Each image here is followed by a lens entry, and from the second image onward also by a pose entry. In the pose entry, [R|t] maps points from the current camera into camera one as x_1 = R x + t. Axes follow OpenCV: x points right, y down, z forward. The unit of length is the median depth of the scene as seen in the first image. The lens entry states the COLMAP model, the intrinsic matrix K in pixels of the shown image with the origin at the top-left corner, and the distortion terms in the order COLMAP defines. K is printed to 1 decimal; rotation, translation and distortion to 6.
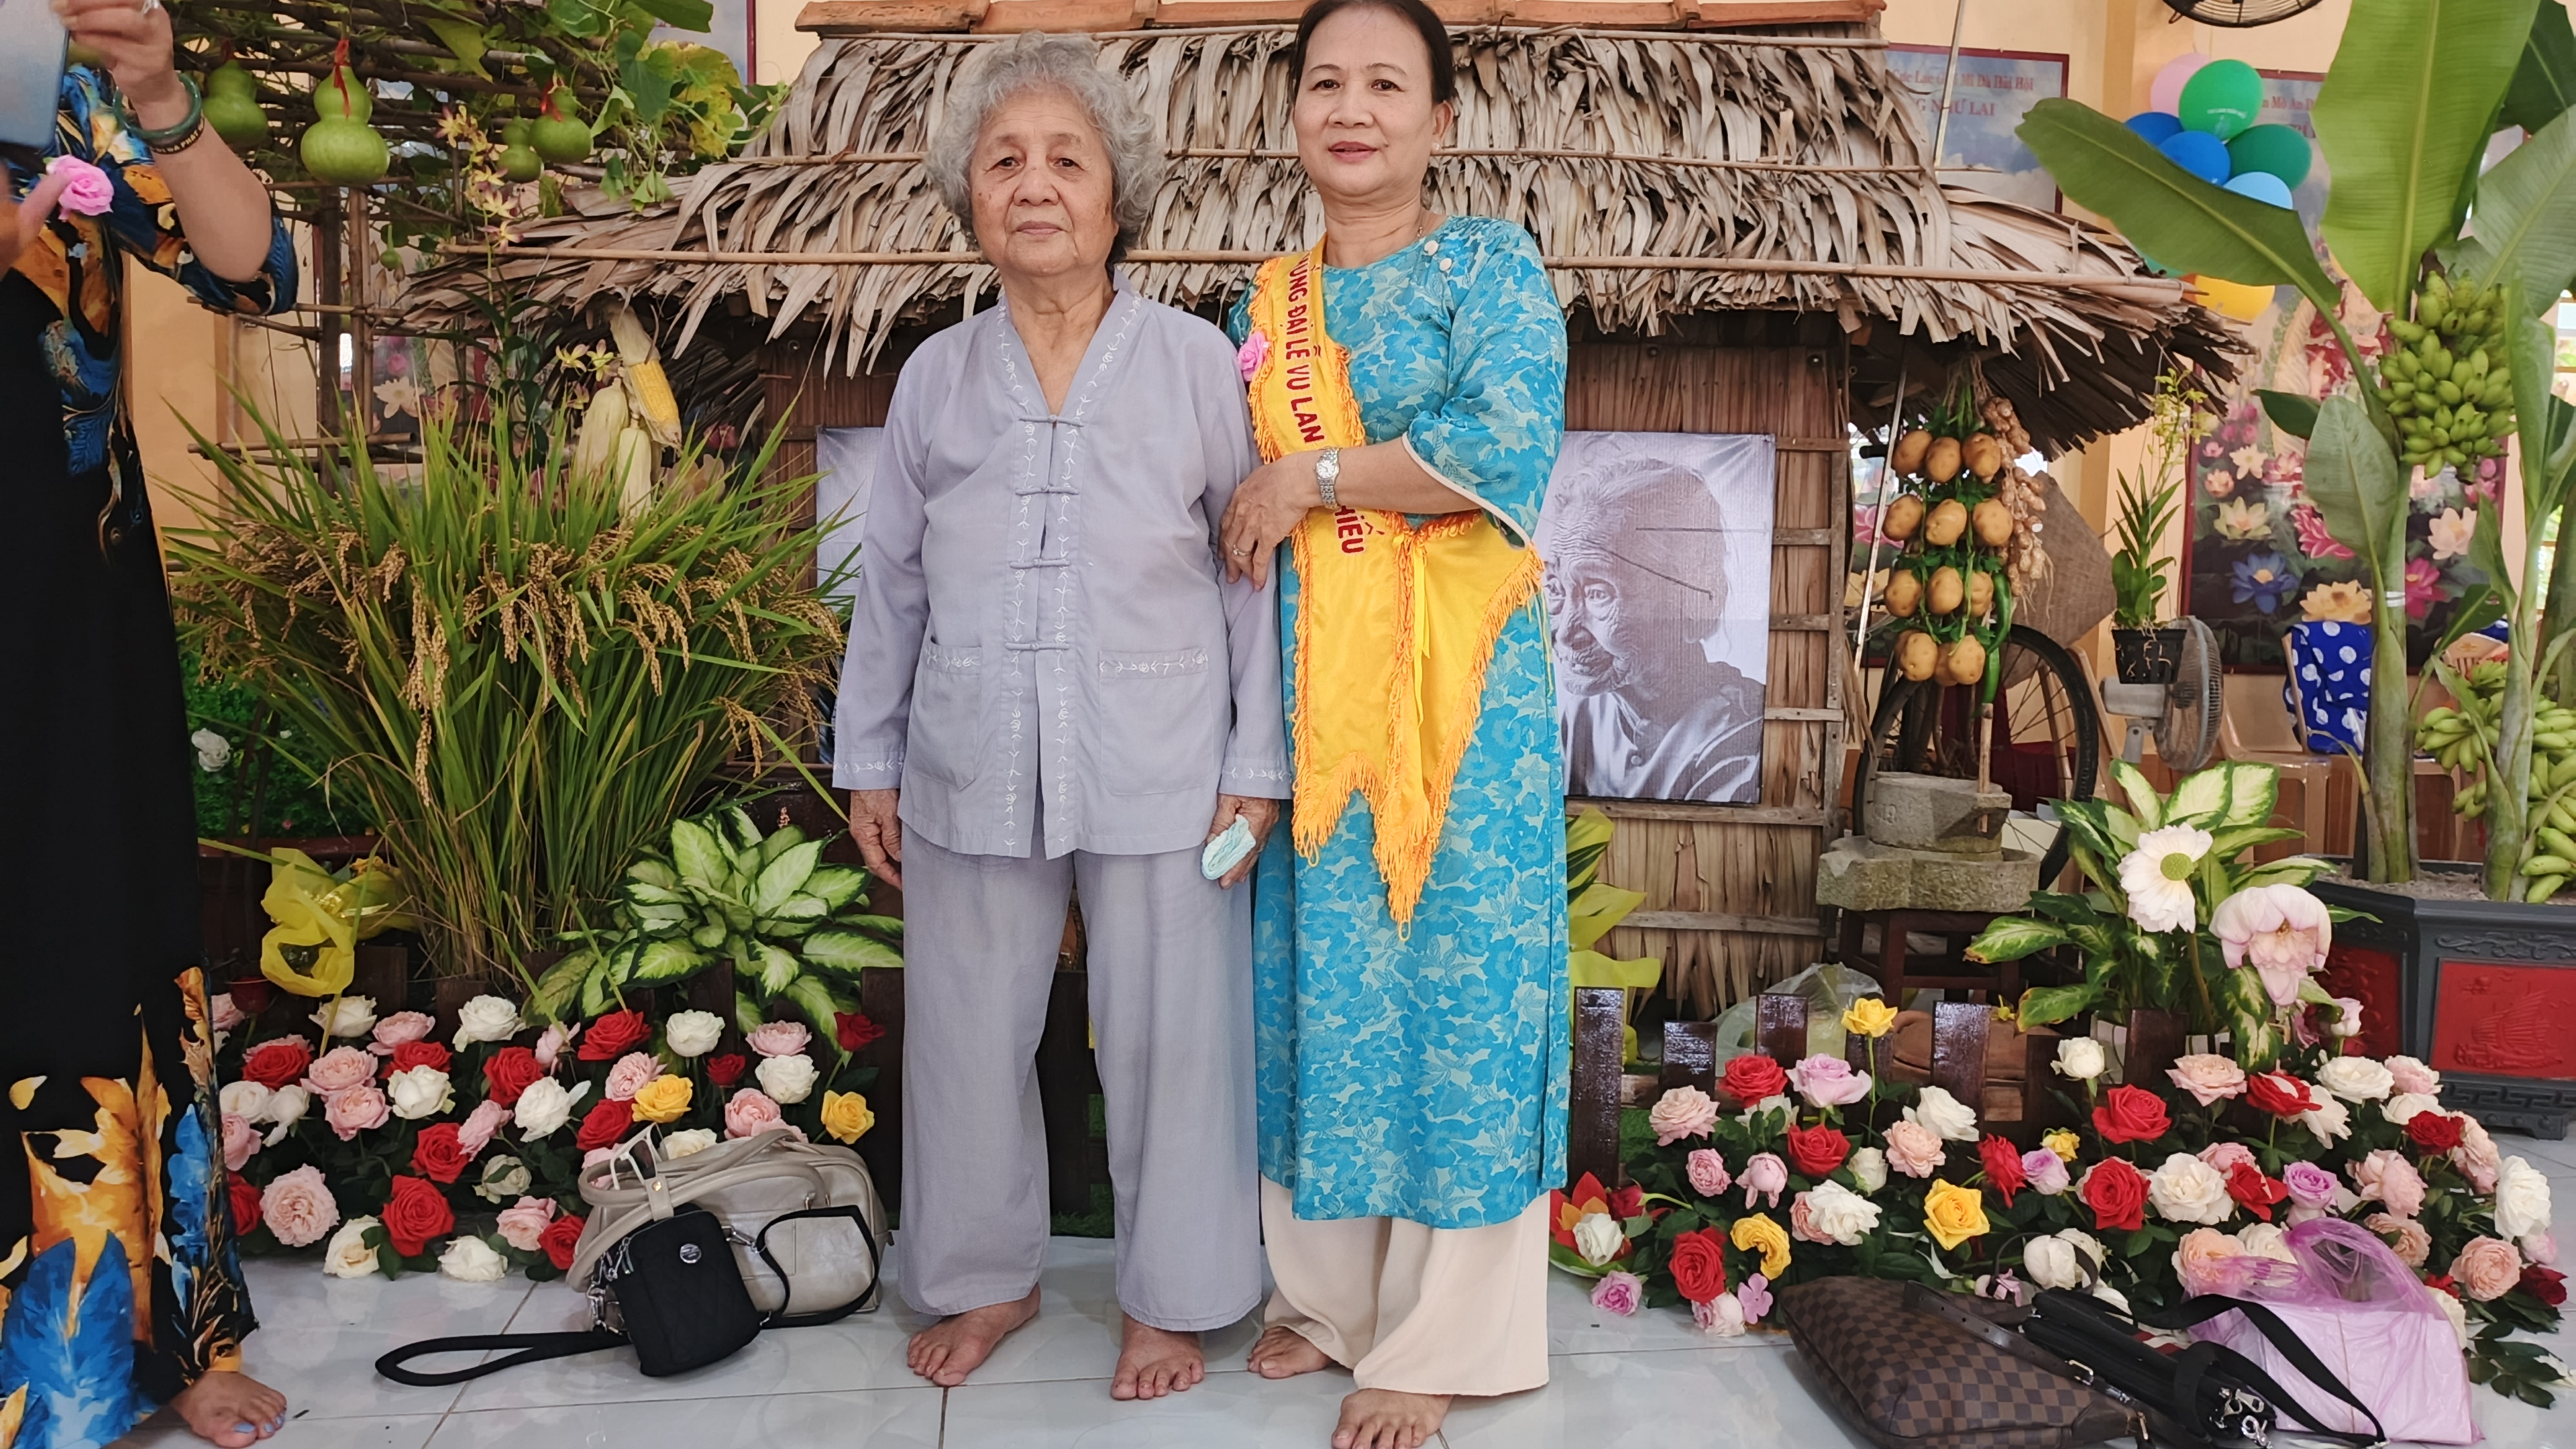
lens RADIAL K [[1836.9, 0, 1300.7], [0, 1836.9, 724.6], [0, 0, 1]] dist [0.030727, -0.031750]
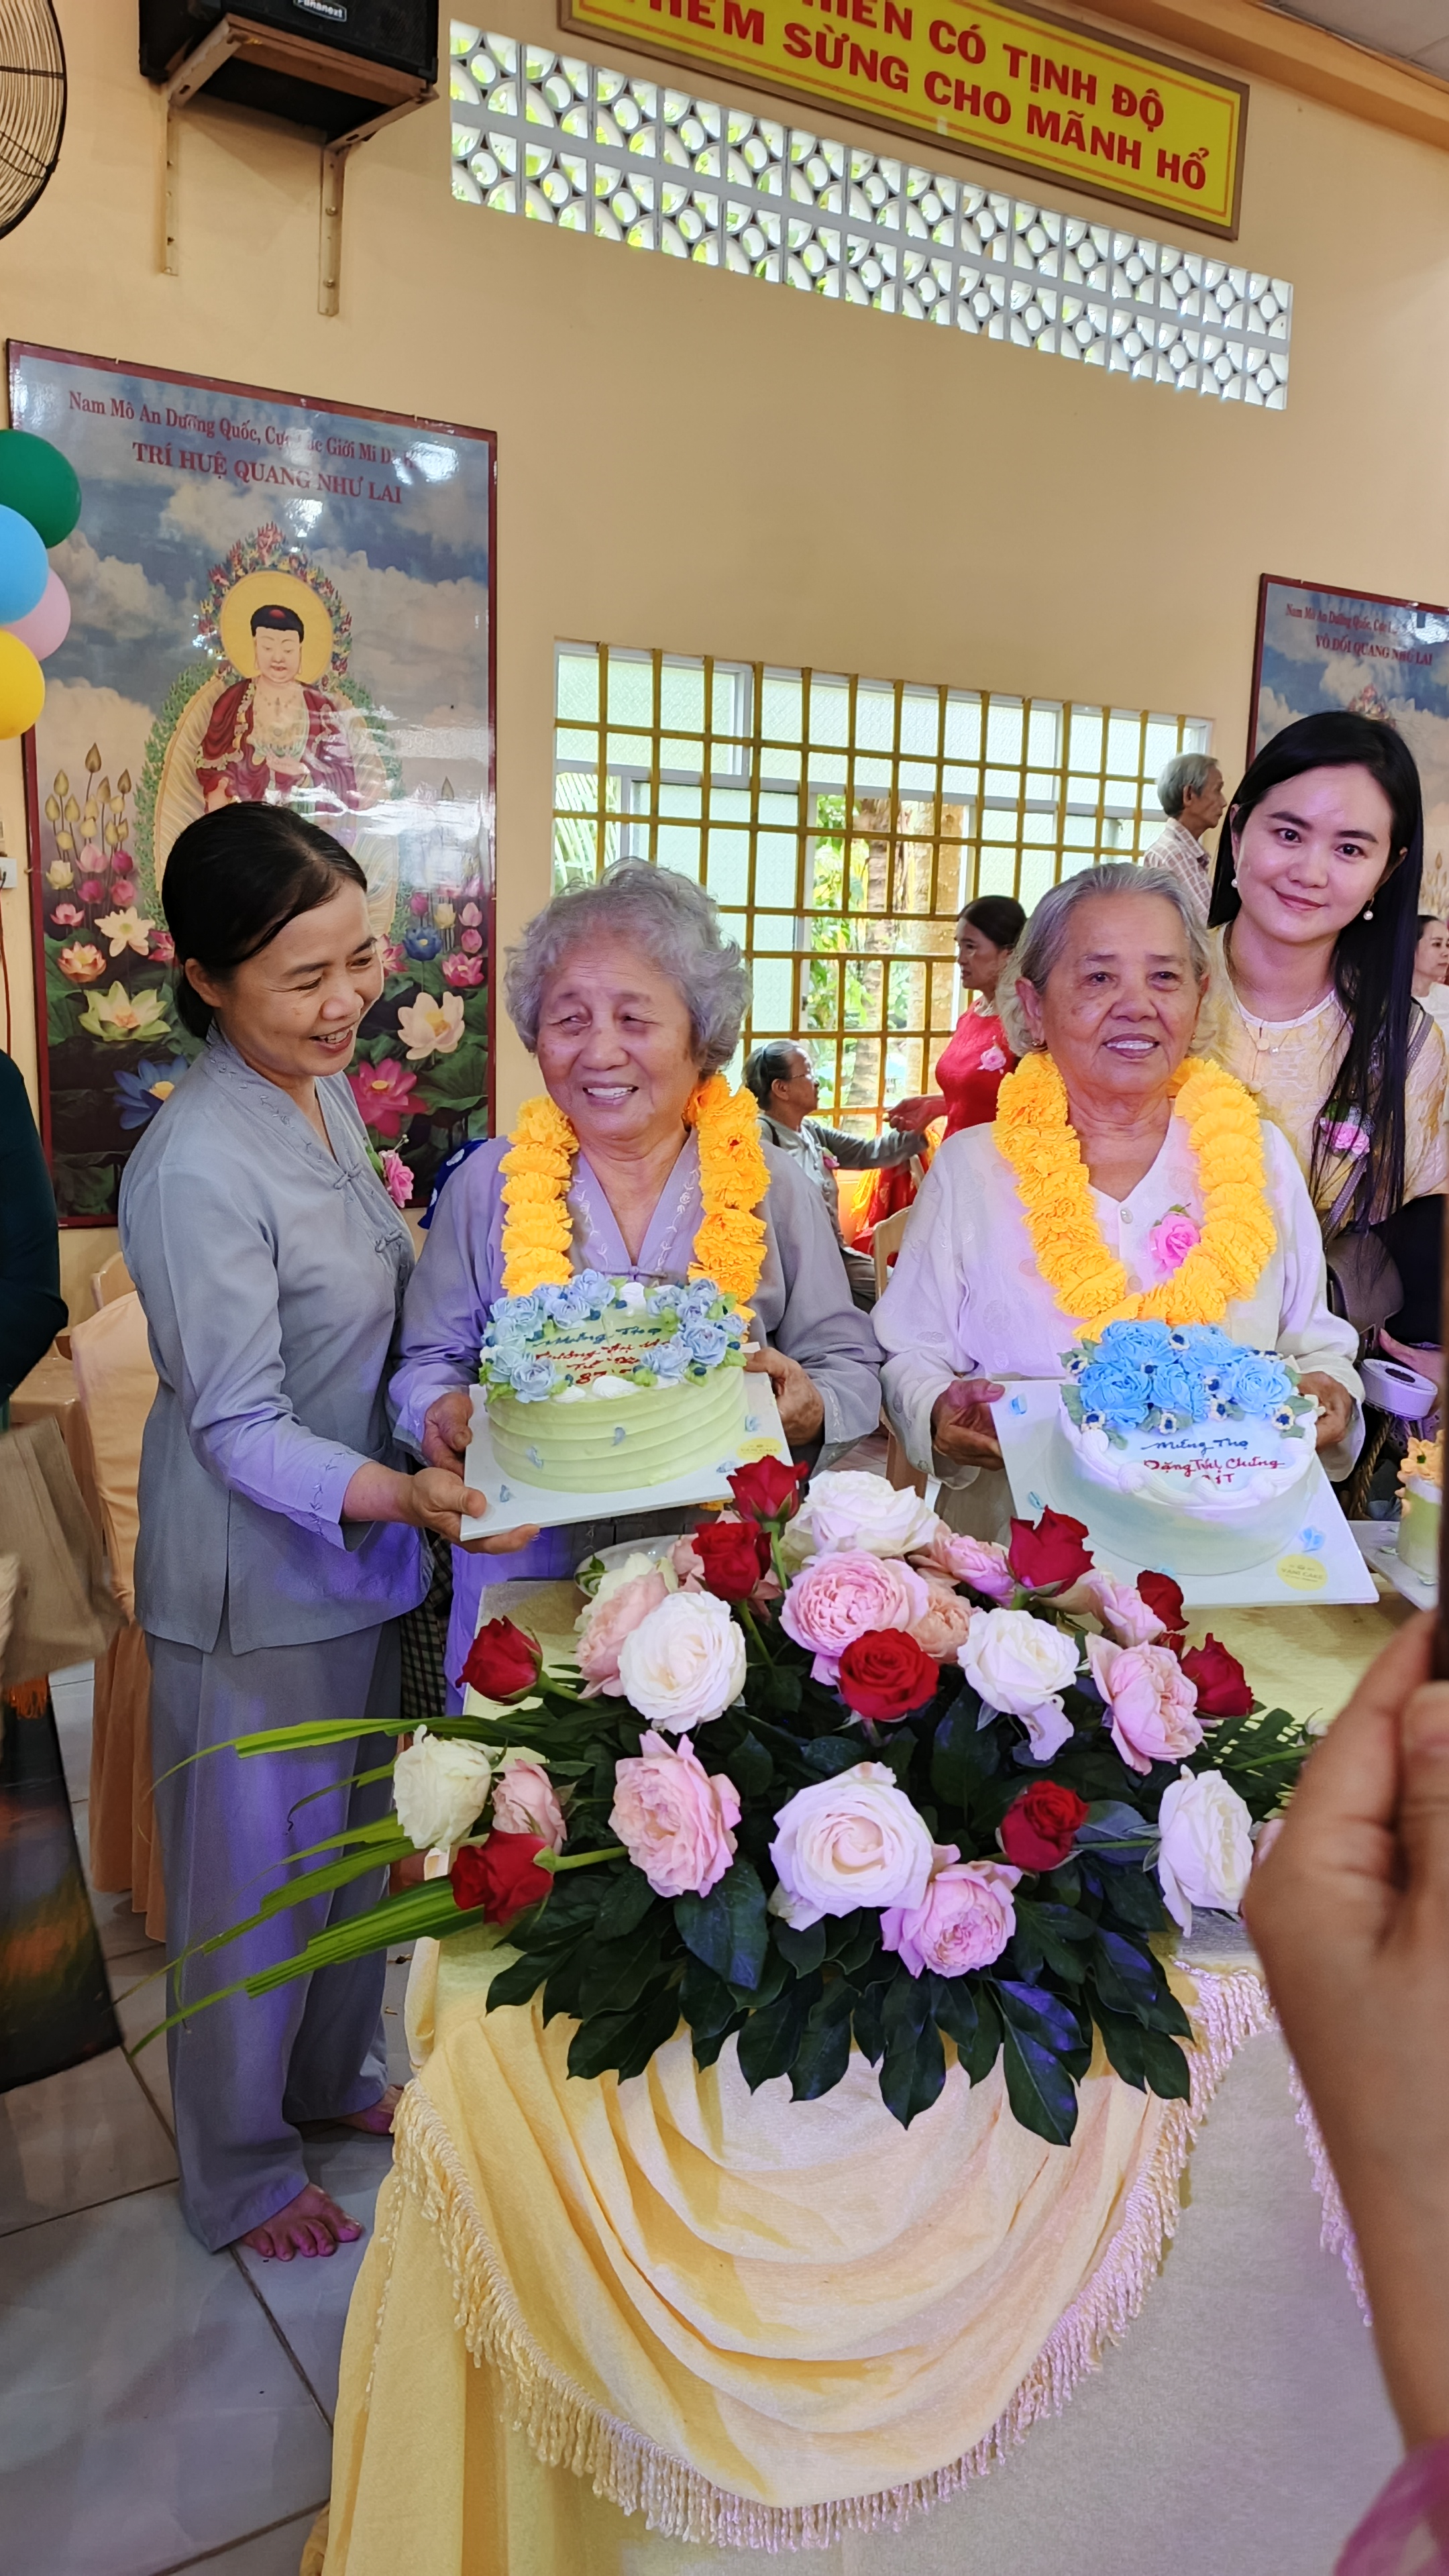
lens RADIAL K [[1836.9, 0, 721.3], [0, 1836.9, 1281.4], [0, 0, 1]] dist [0.030727, -0.031750]
pose [[0.918752, -0.064144, 0.389591, 0.826908], [0.018953, 0.992743, 0.118755, -0.167057], [-0.394381, -0.101722, 0.913300, 0.459314]]
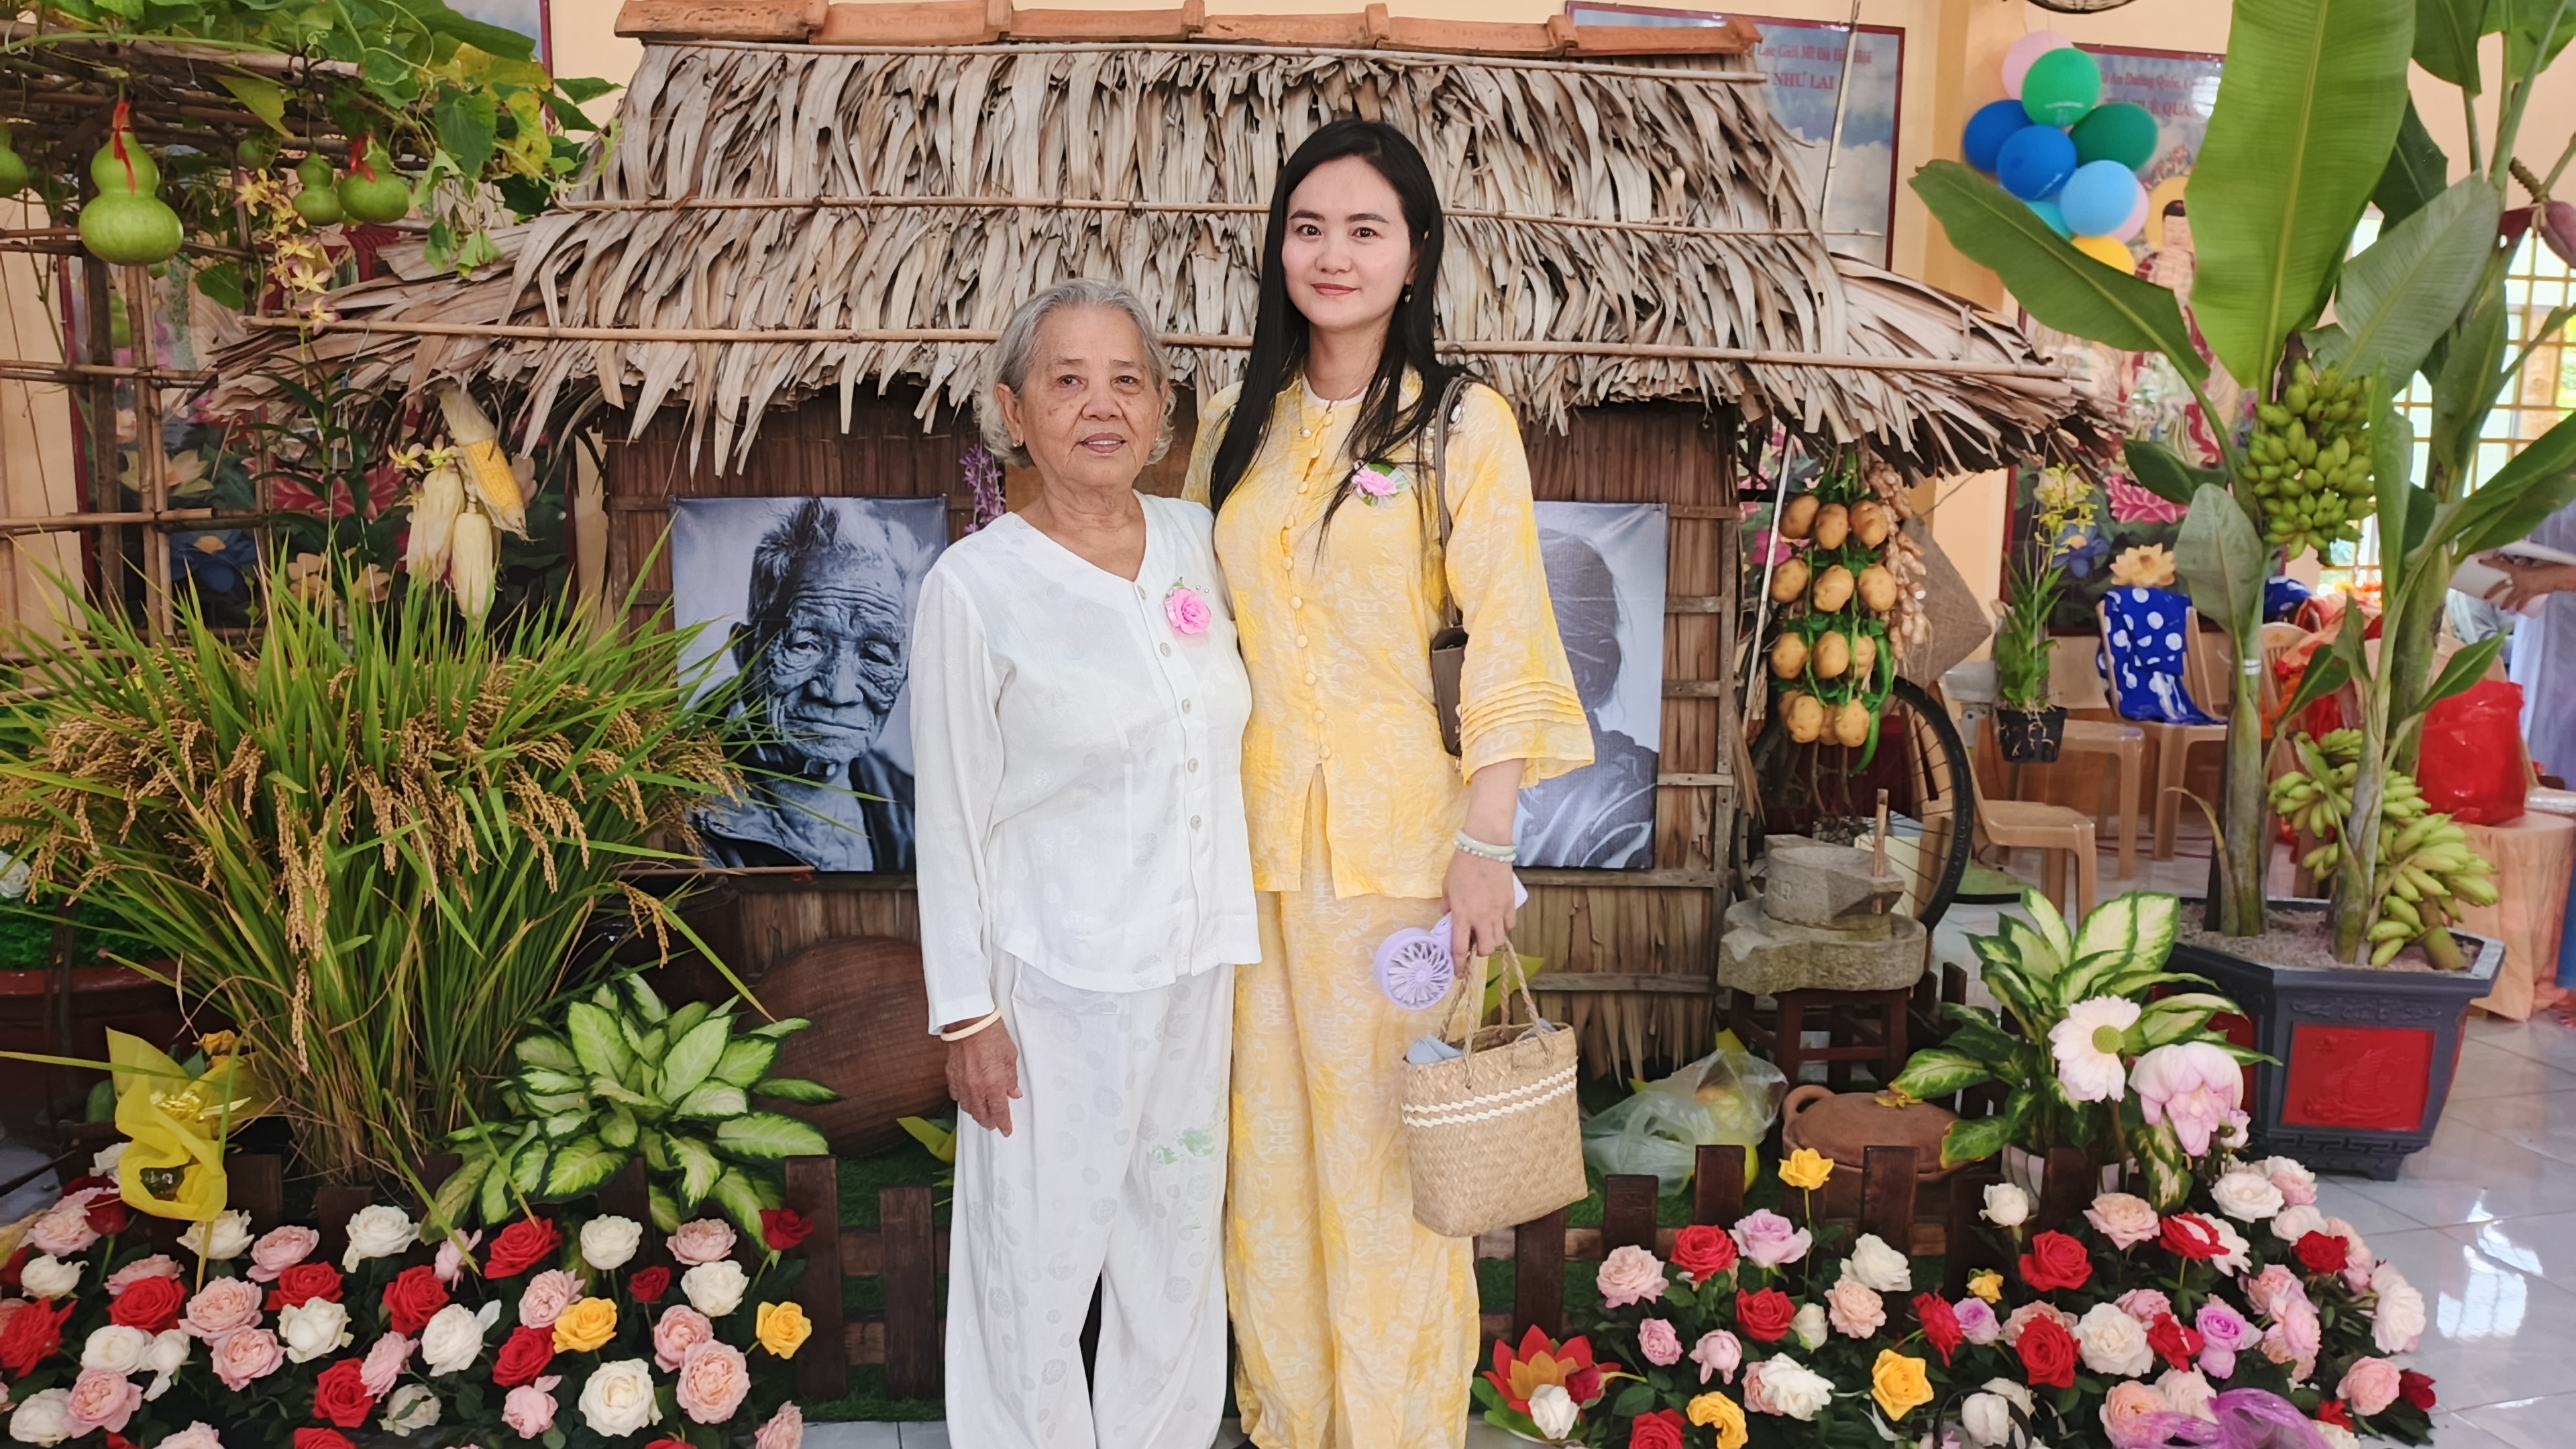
lens RADIAL K [[1836.9, 0, 1299.8], [0, 1836.9, 720.6], [0, 0, 1]] dist [0.030727, -0.031750]
pose [[0.993581, -0.024828, 0.110369, -0.056240], [0.016423, 0.996941, 0.076417, -0.126549], [-0.111928, -0.074114, 0.990949, 0.028408]]
